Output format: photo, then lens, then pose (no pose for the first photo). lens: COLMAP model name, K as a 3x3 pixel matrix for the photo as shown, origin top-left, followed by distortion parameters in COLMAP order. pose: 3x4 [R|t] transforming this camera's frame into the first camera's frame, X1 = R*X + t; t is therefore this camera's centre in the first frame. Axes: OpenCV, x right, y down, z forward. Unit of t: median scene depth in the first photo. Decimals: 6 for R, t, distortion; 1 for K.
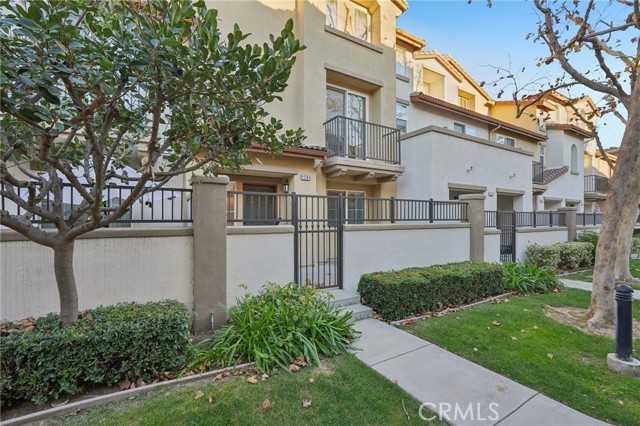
lens RADIAL K [[282.6, 0, 322.4], [0, 282.6, 214.4], [0, 0, 1]] dist [-0.008598, 0.006756]
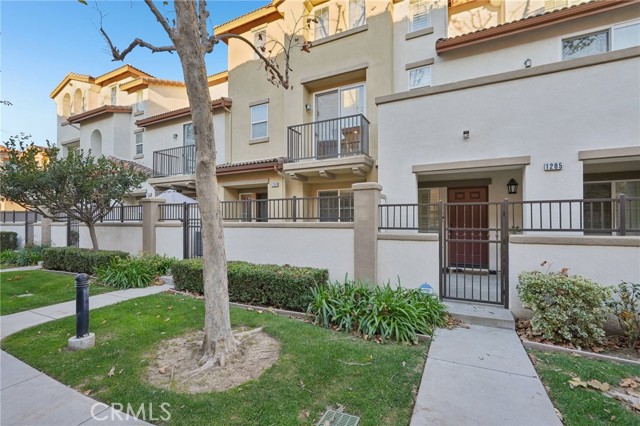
lens RADIAL K [[282.6, 0, 322.4], [0, 282.6, 214.4], [0, 0, 1]] dist [-0.008598, 0.006756]
pose [[0.532731, -0.039697, -0.845353, 1.090782], [0.007904, 0.999089, -0.041935, 0.044628], [0.846248, 0.015658, 0.532559, 0.551689]]
